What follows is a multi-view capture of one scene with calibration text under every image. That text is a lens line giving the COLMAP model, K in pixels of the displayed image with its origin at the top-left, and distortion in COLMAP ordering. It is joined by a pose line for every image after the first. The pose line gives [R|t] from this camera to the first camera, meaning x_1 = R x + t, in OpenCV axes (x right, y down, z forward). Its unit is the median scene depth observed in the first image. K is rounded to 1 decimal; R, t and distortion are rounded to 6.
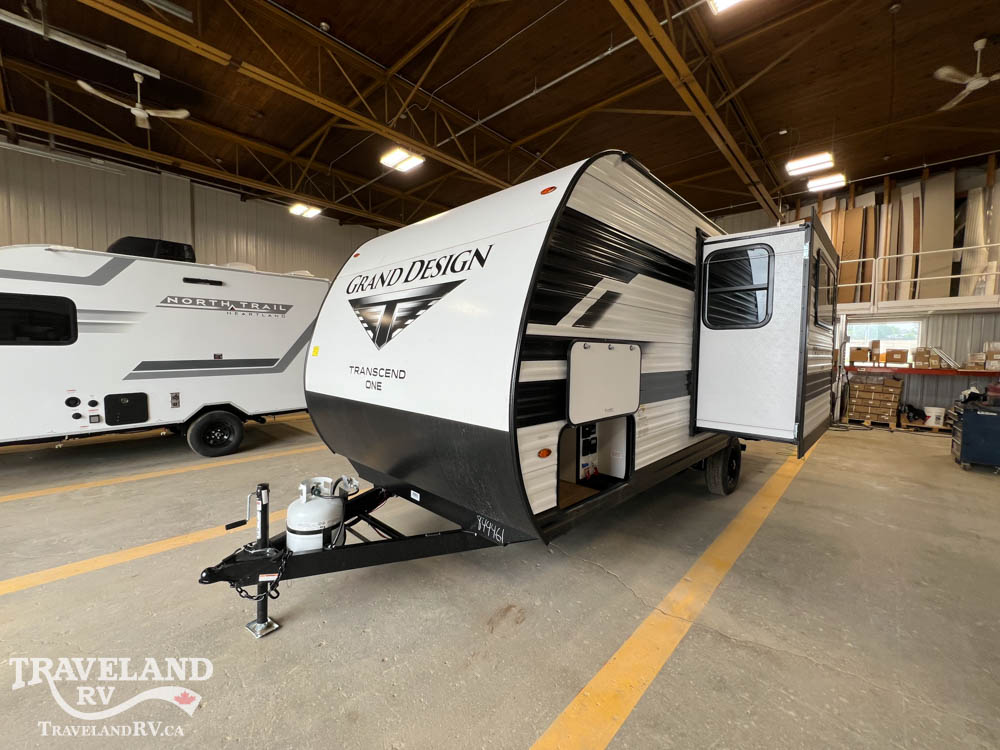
lens RADIAL K [[415.0, 0, 520.8], [0, 415.0, 376.6], [0, 0, 1]] dist [0.000282, 0.000070]
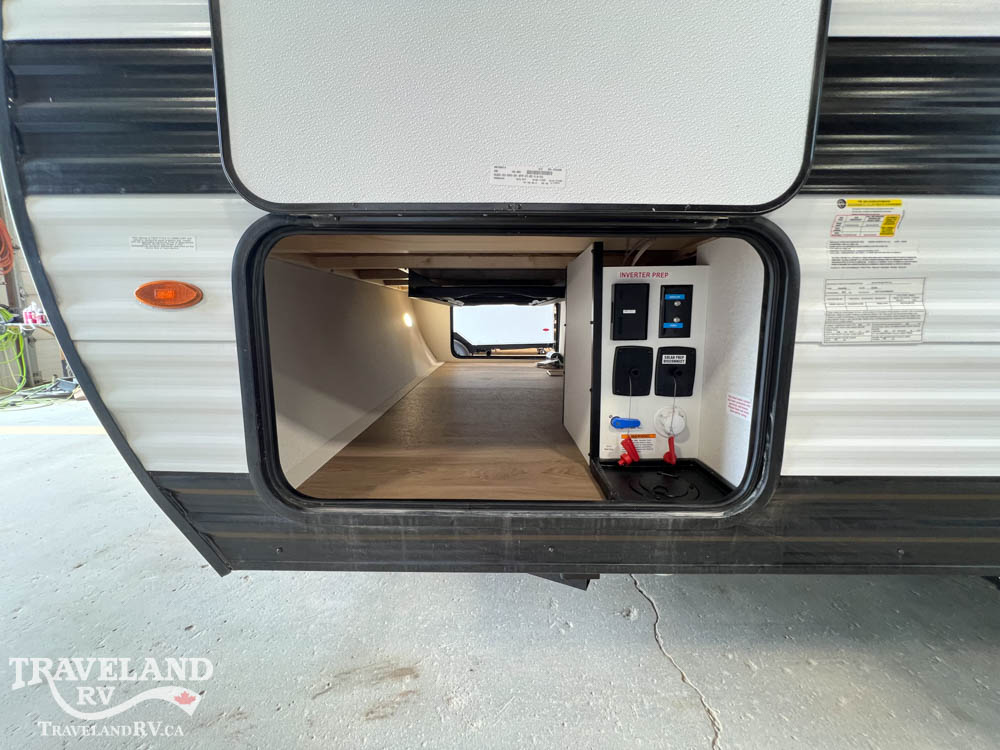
lens RADIAL K [[400.2, 0, 497.6], [0, 400.2, 373.3], [0, 0, 1]] dist [-0.002076, 0.000568]
pose [[0.651505, 0.084586, -0.753914, 0.337899], [-0.038617, 0.996174, 0.078396, 0.155694], [0.757661, -0.021962, 0.652279, 0.728887]]
